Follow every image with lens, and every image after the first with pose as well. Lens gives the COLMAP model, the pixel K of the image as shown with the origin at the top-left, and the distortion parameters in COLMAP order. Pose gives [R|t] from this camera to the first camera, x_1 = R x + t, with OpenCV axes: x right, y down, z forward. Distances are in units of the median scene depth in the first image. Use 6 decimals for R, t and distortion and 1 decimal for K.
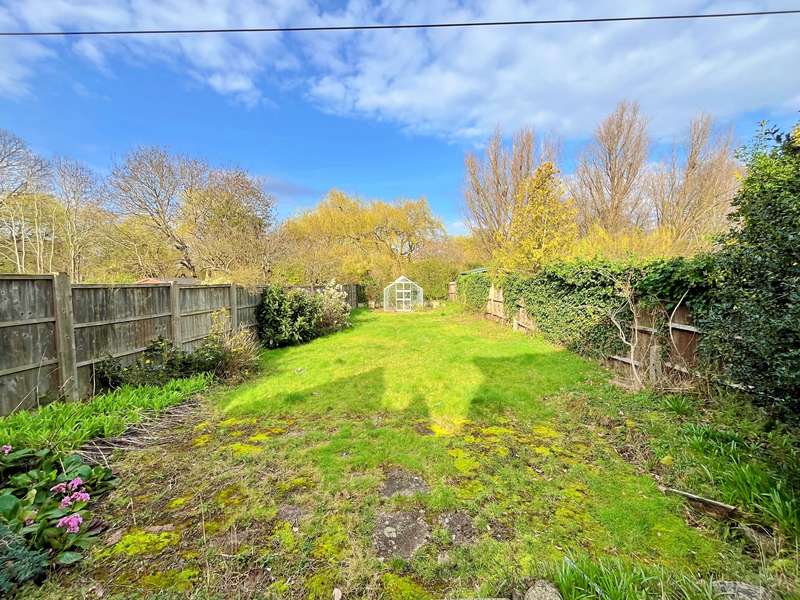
lens RADIAL K [[327.1, 0, 399.8], [0, 327.1, 300.0], [0, 0, 1]] dist [-0.003258, -0.000161]
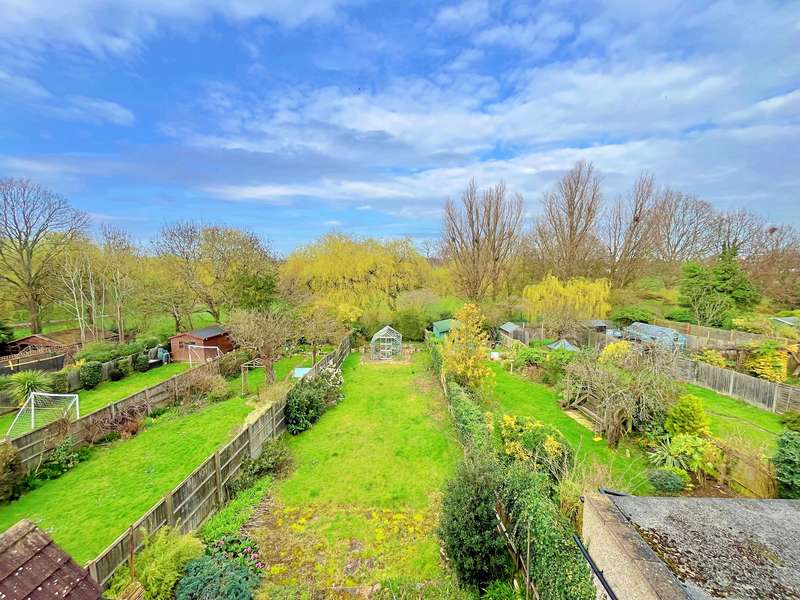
lens RADIAL K [[318.9, 0, 399.1], [0, 318.9, 299.9], [0, 0, 1]] dist [0.000225, -0.000089]
pose [[0.999923, 0.007174, 0.010138, 0.296616], [-0.007501, 0.999442, 0.032550, -1.471937], [-0.009899, -0.032624, 0.999419, -1.515147]]
